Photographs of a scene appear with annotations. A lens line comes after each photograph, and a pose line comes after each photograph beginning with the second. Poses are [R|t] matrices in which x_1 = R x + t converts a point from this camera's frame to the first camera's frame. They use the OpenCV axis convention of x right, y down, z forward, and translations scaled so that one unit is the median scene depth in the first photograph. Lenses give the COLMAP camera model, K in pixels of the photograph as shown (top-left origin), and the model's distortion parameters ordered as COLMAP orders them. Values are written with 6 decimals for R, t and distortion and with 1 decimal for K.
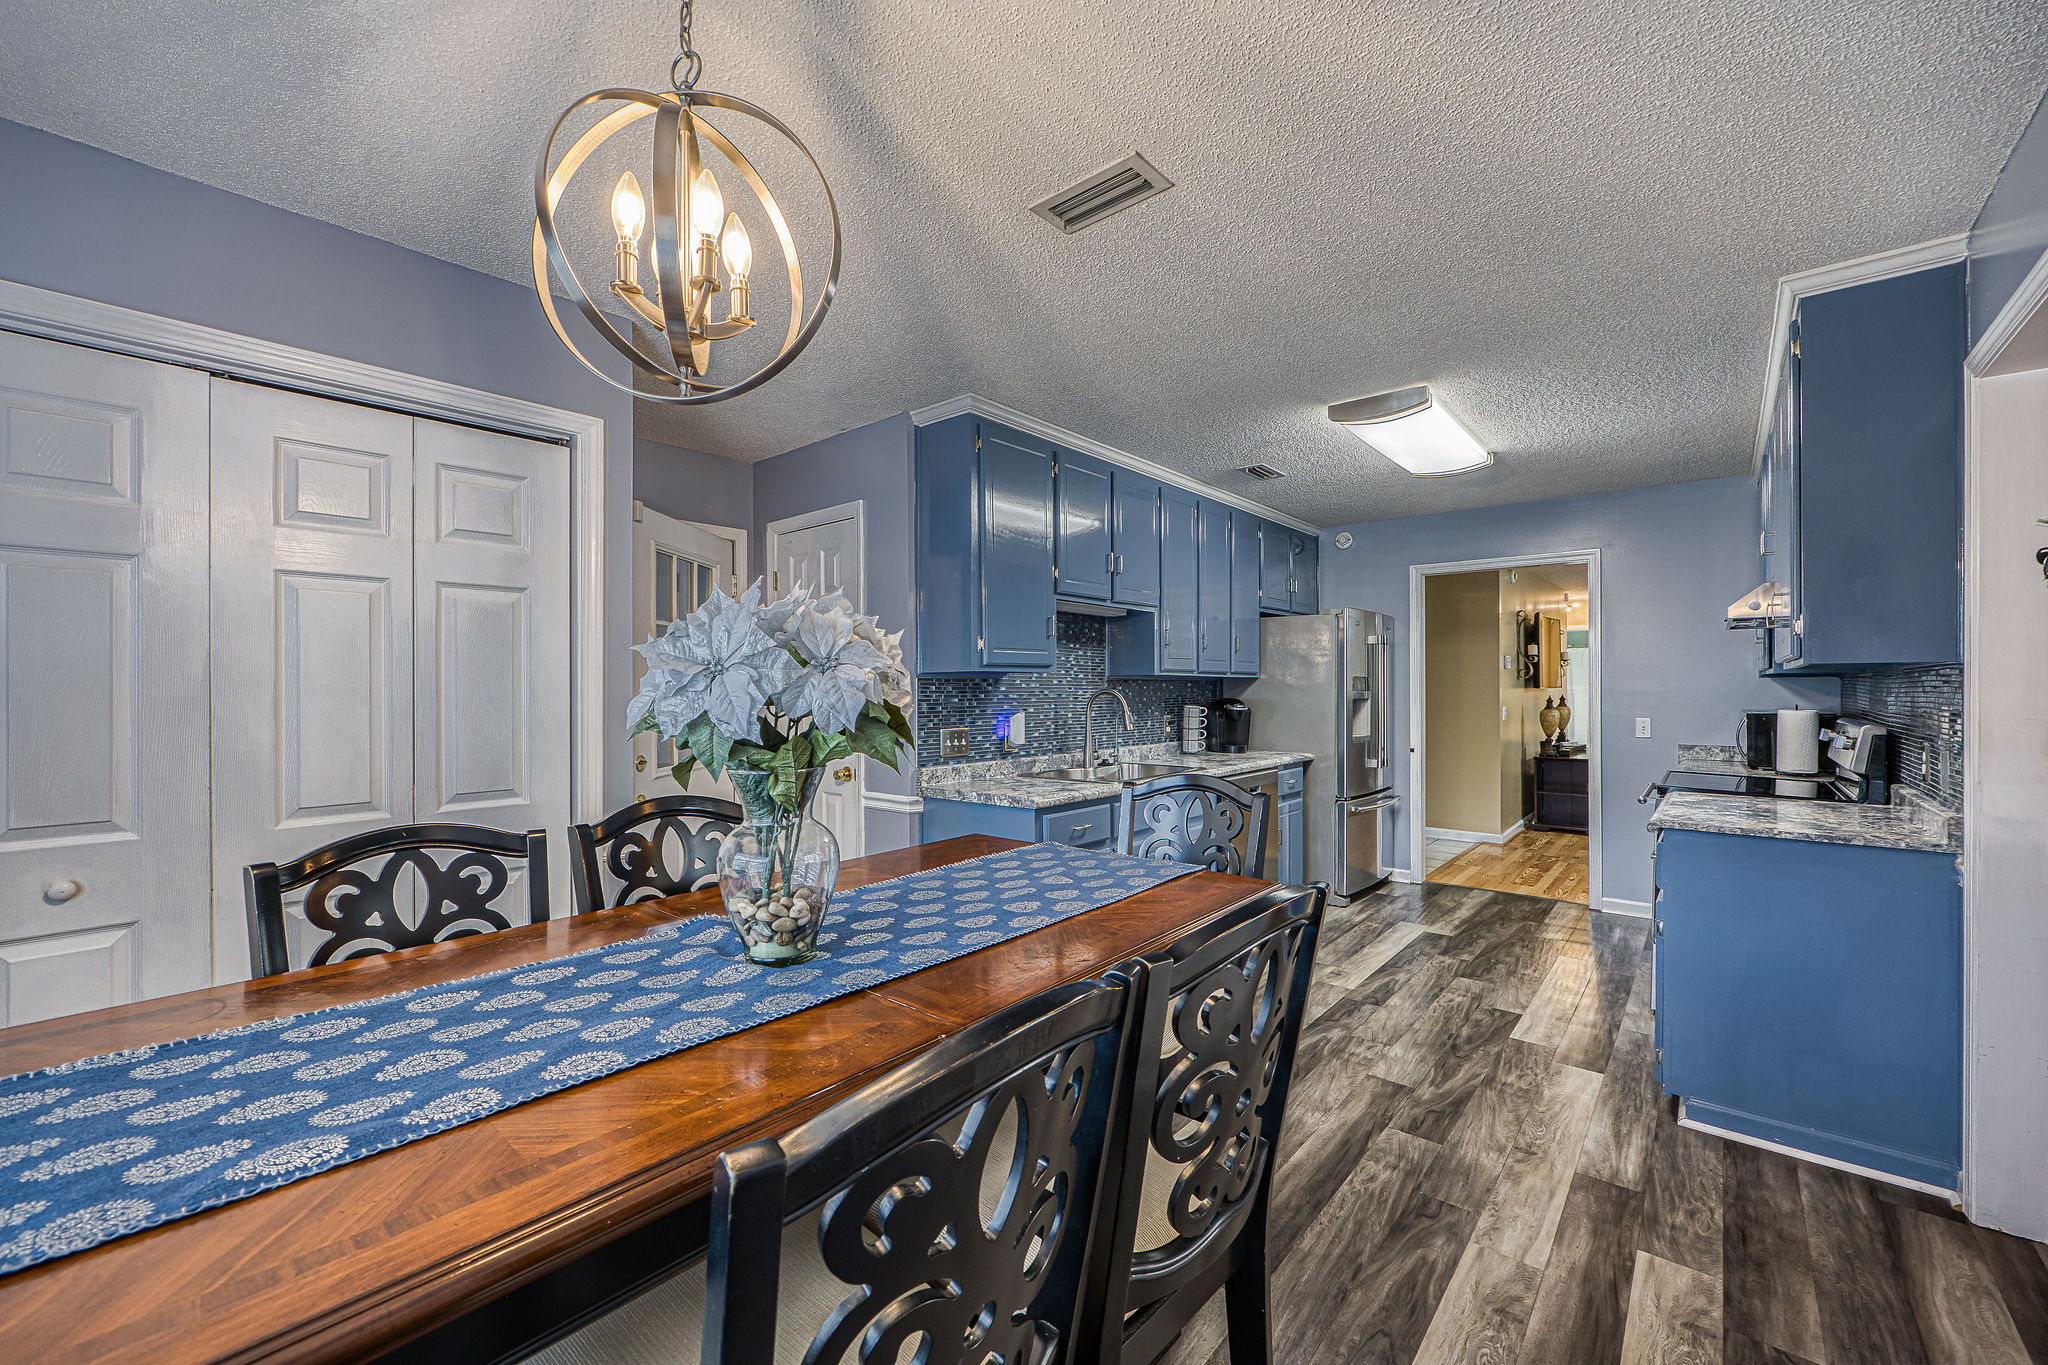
lens RADIAL K [[822.4, 0, 1013.2], [0, 822.4, 688.2], [0, 0, 1]] dist [-0.004364, 0.001082]
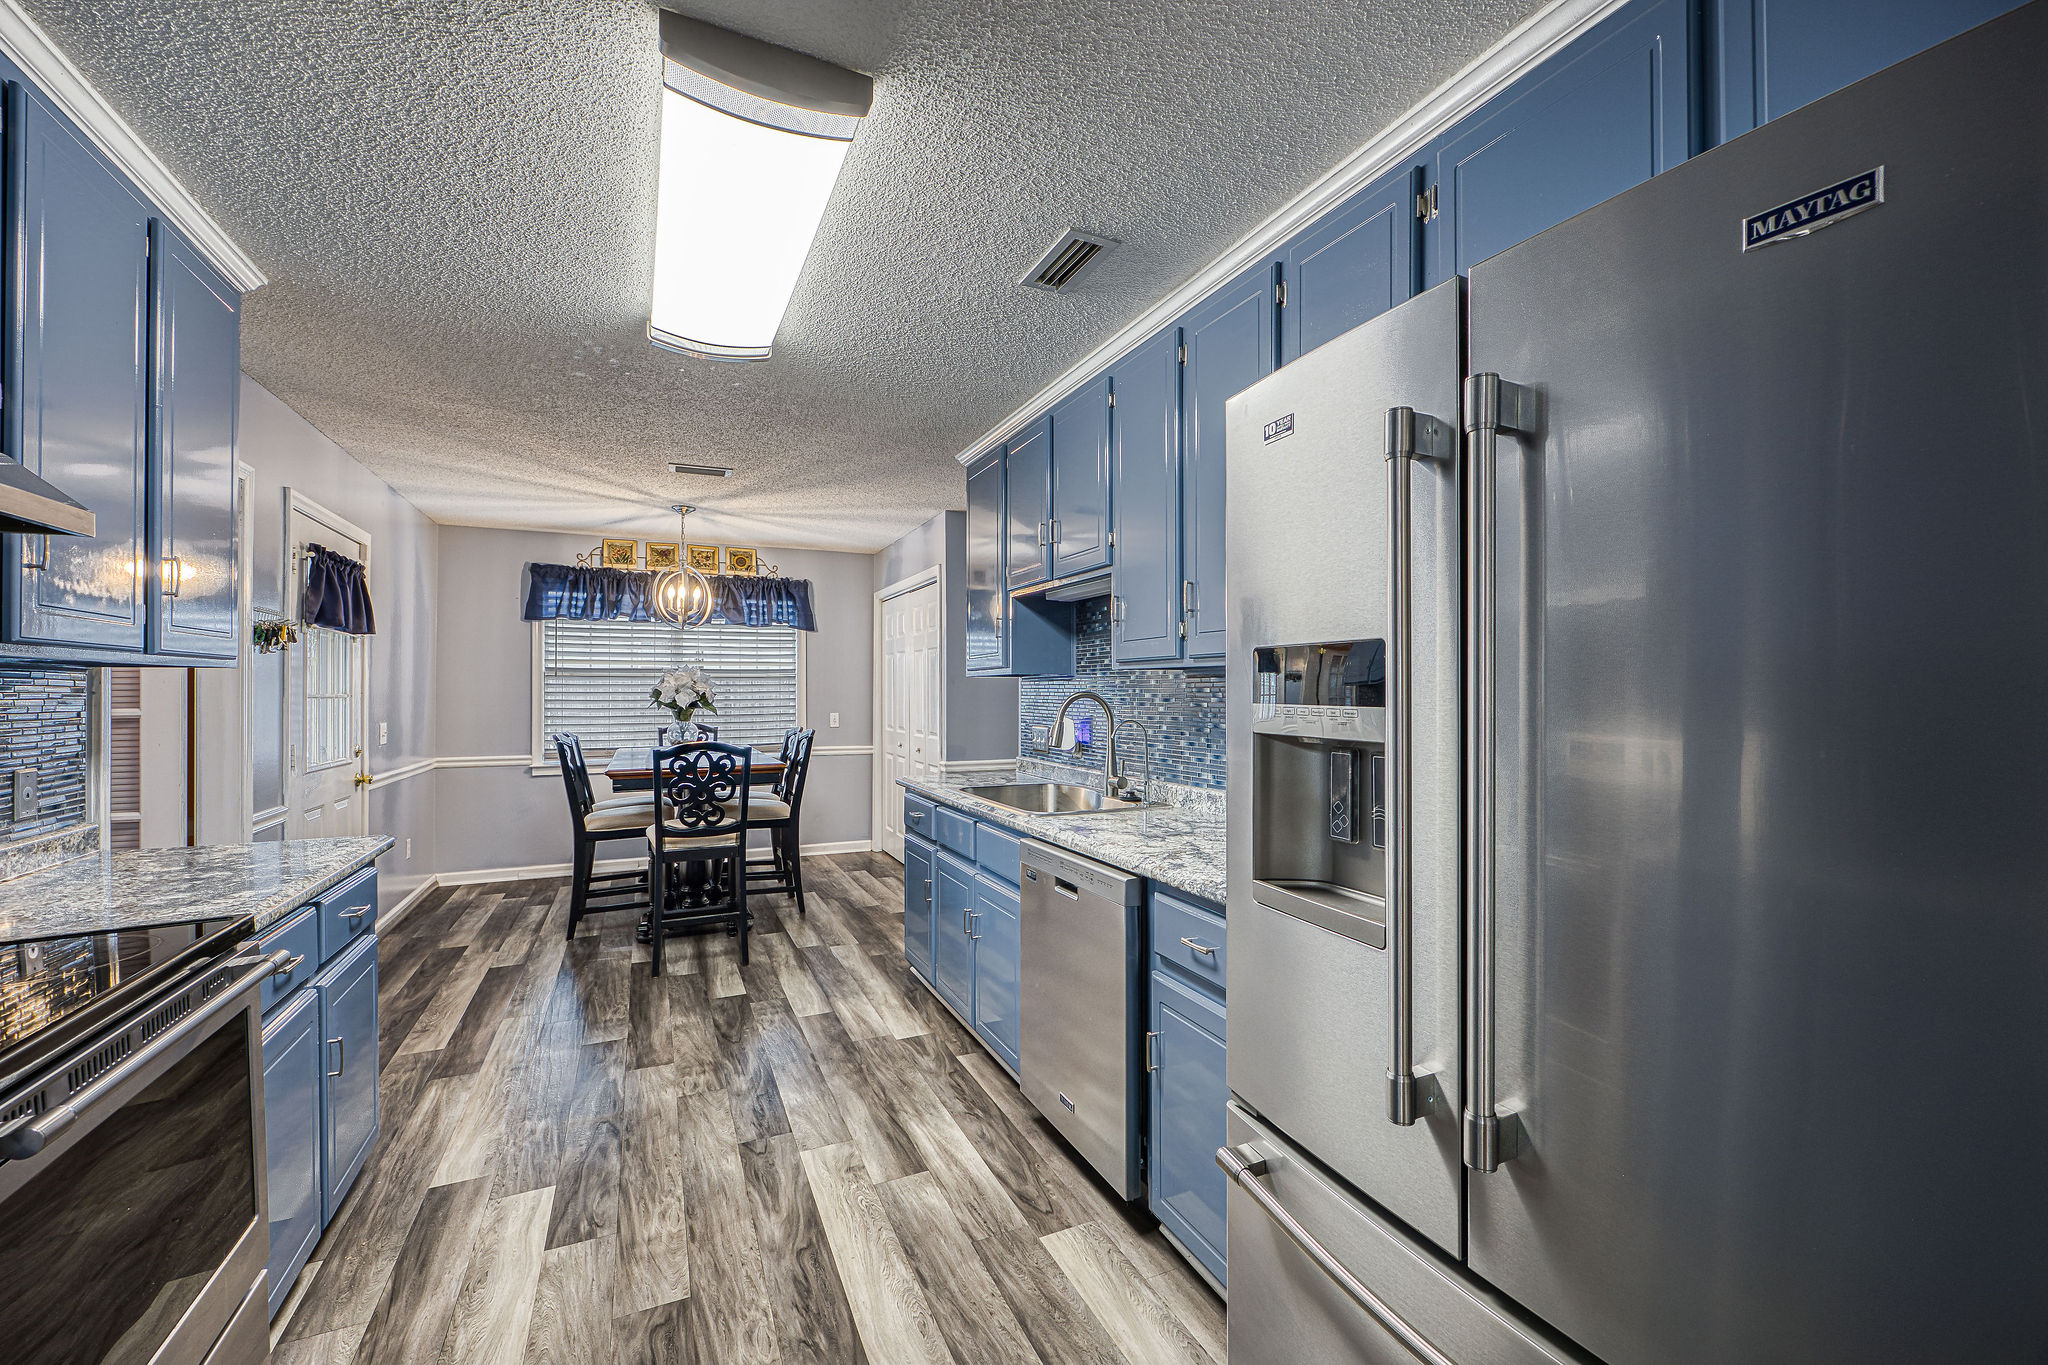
lens RADIAL K [[822.4, 0, 1032.4], [0, 822.4, 684.5], [0, 0, 1]] dist [-0.004364, 0.001082]
pose [[-0.406674, -0.005603, -0.913556, 1.184221], [0.002822, 0.999969, -0.007389, -0.000079], [0.913569, -0.005583, -0.406646, 1.816845]]
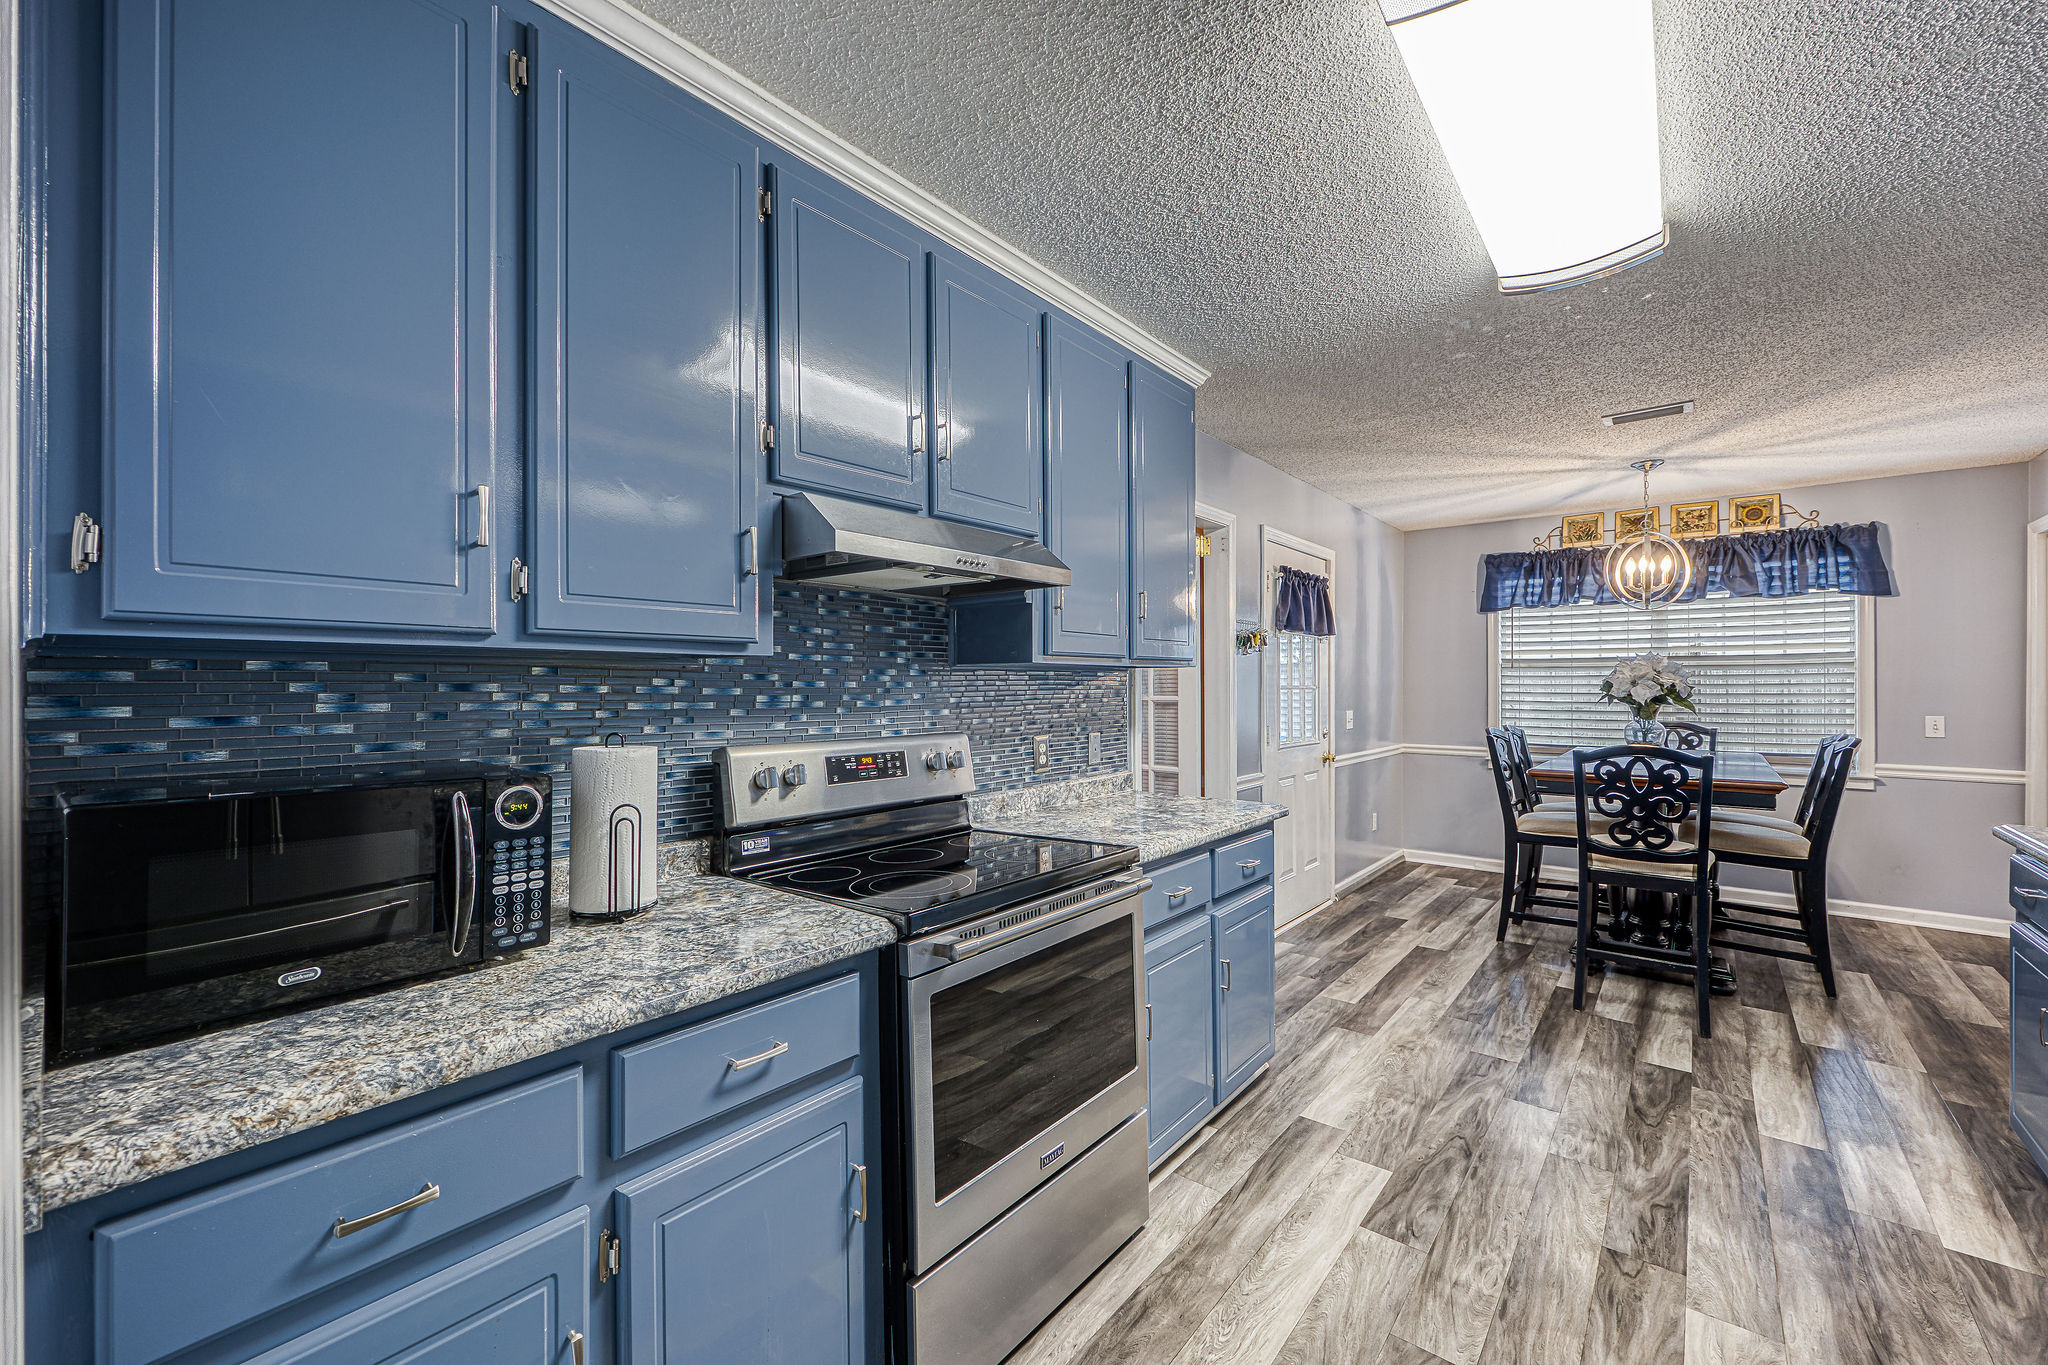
lens RADIAL K [[822.4, 0, 1011.8], [0, 822.4, 683.8], [0, 0, 1]] dist [-0.004364, 0.001082]
pose [[-0.999881, 0.002731, -0.015192, 1.032680], [0.002750, 0.999996, -0.001175, -0.001570], [0.015188, -0.001217, -0.999884, 1.867696]]
